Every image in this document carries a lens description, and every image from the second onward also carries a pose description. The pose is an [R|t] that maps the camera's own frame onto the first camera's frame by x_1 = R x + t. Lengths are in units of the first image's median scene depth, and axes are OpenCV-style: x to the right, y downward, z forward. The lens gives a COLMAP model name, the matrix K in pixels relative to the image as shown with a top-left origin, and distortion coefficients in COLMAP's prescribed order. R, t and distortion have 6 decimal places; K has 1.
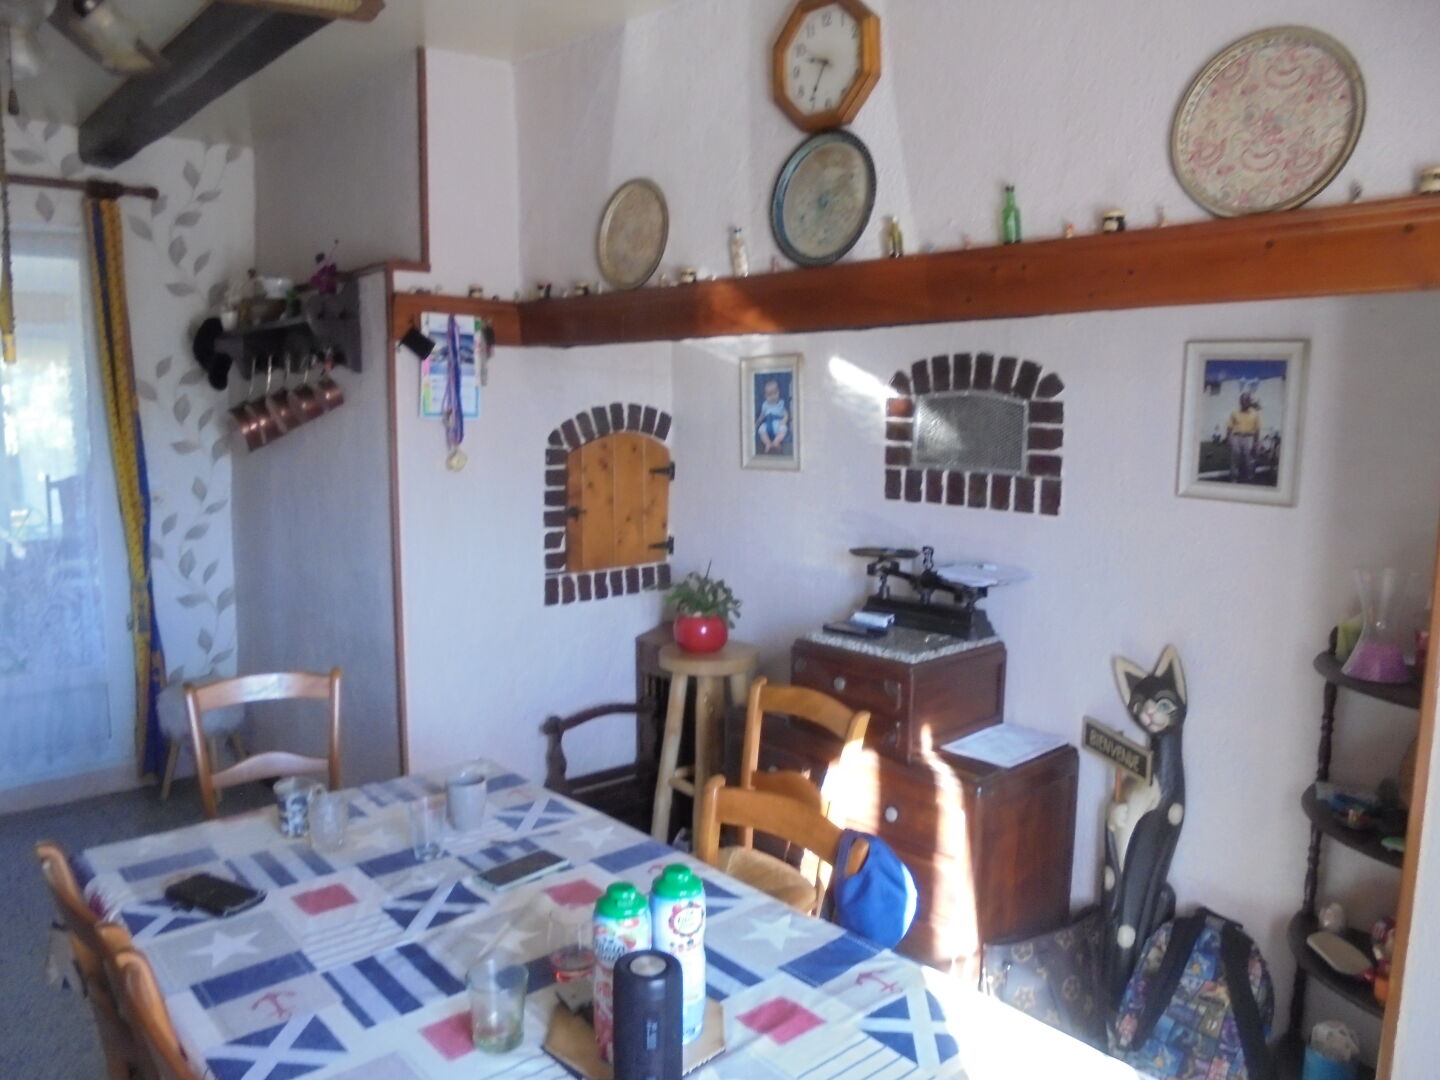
lens RADIAL K [[1098.9, 0, 724.9], [0, 1098.9, 539.6], [0, 0, 1]] dist [-0.048014, 0.020957]
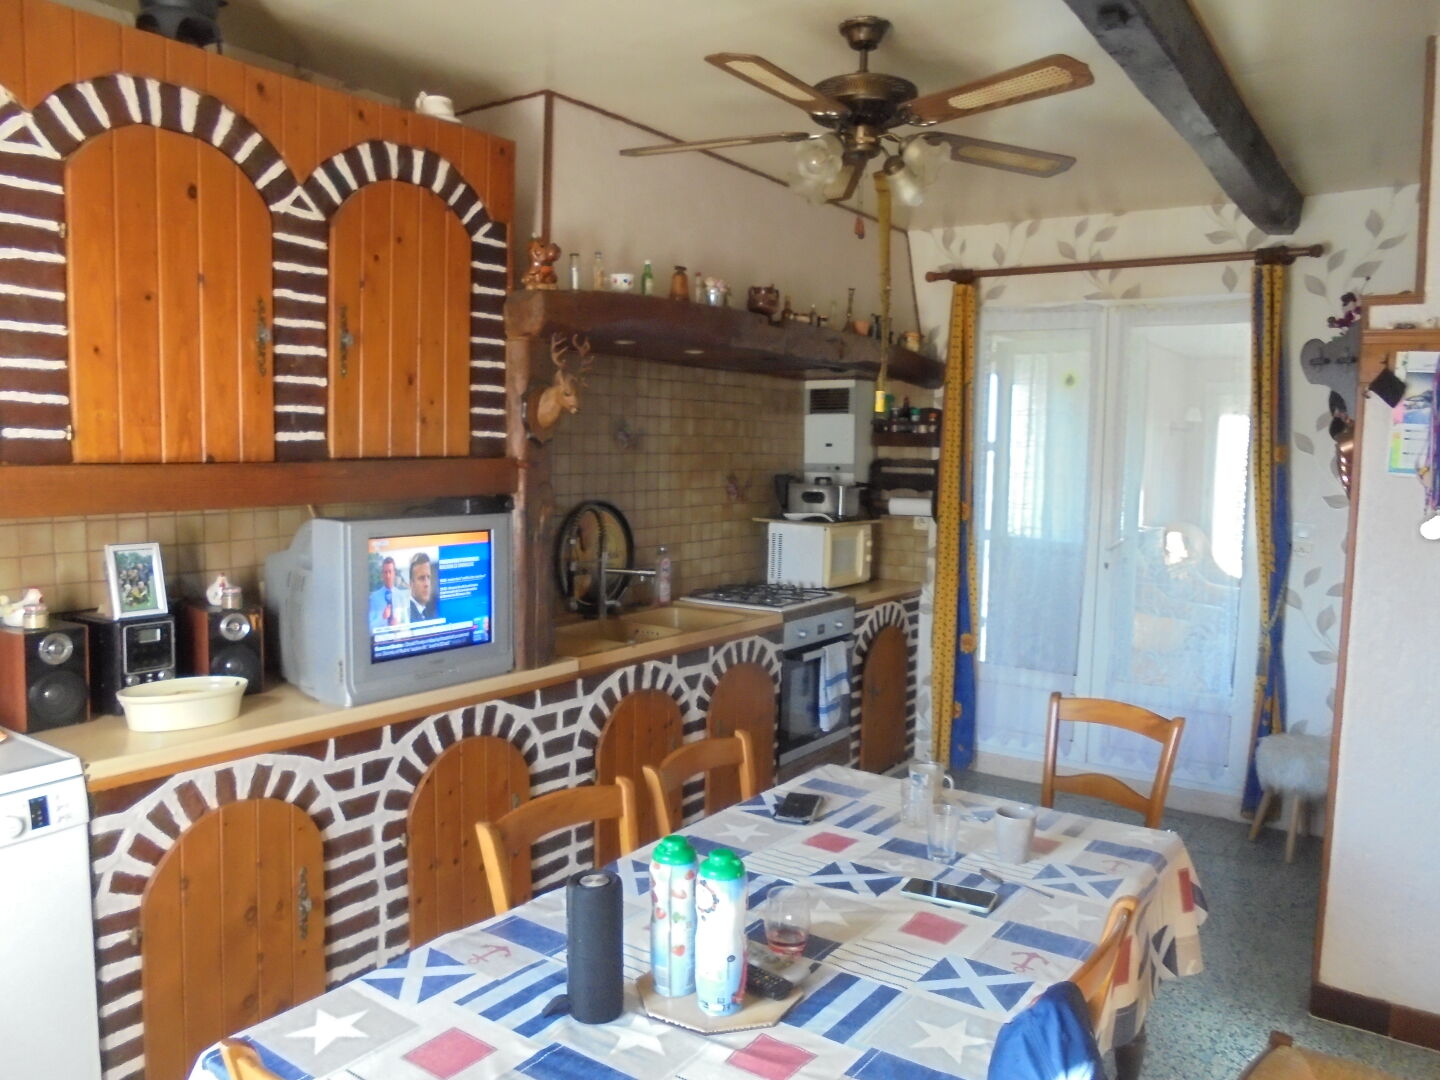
lens RADIAL K [[1098.9, 0, 724.8], [0, 1098.9, 542.2], [0, 0, 1]] dist [-0.048014, 0.020957]
pose [[0.264024, 0.092661, -0.960055, 0.652243], [-0.148117, 0.987463, 0.054573, -0.043671], [0.953075, 0.127792, 0.274439, 0.442873]]
